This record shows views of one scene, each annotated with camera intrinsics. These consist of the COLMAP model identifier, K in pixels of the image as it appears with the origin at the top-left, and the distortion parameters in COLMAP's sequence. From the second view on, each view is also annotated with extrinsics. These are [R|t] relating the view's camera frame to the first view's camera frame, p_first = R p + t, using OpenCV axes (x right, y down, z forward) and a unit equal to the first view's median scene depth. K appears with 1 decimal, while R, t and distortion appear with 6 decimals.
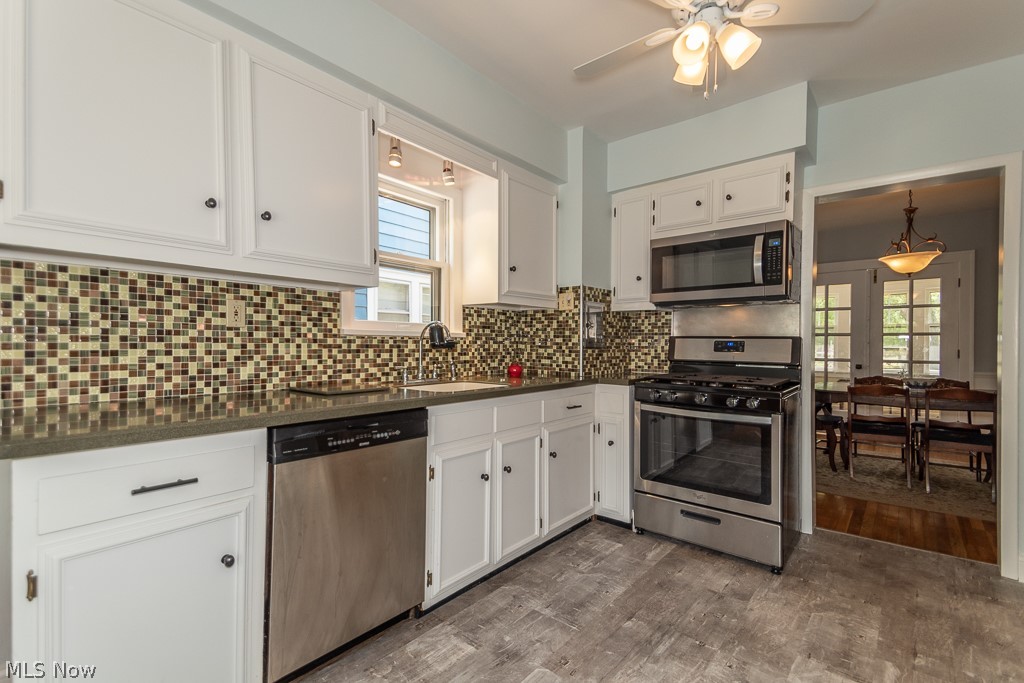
lens RADIAL K [[462.9, 0, 513.0], [0, 462.9, 349.6], [0, 0, 1]] dist [0.034471, -0.001015]
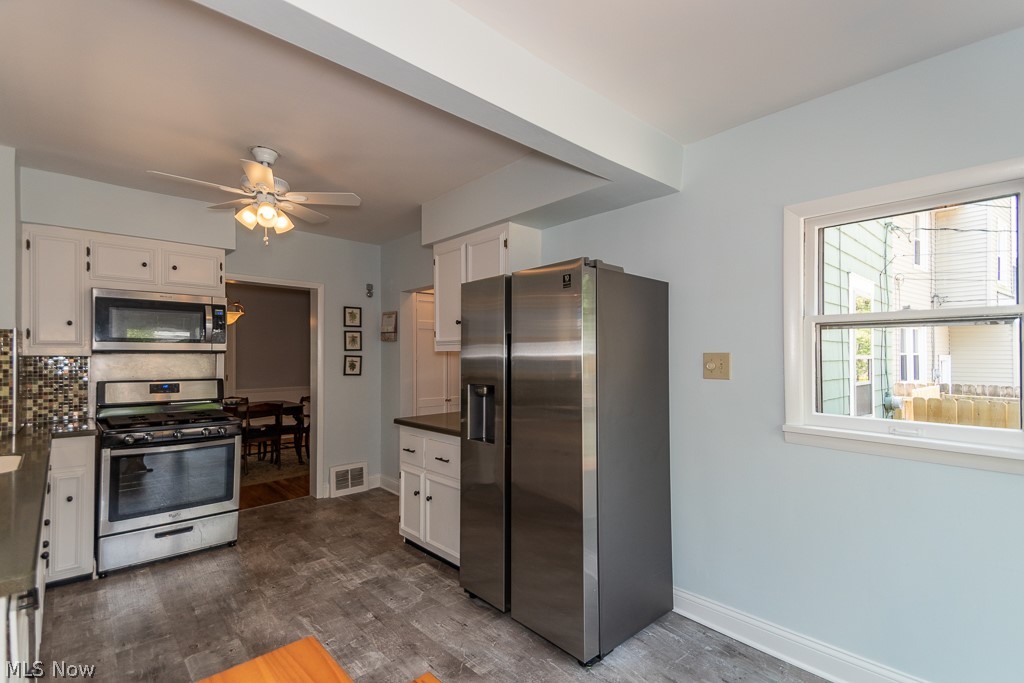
lens RADIAL K [[489.7, 0, 511.7], [0, 489.7, 348.5], [0, 0, 1]] dist [0.047768, -0.006463]
pose [[0.126678, 0.011095, 0.991882, -0.773036], [0.009749, 0.999875, -0.012430, -0.093674], [-0.991896, 0.011245, 0.126554, -0.045090]]
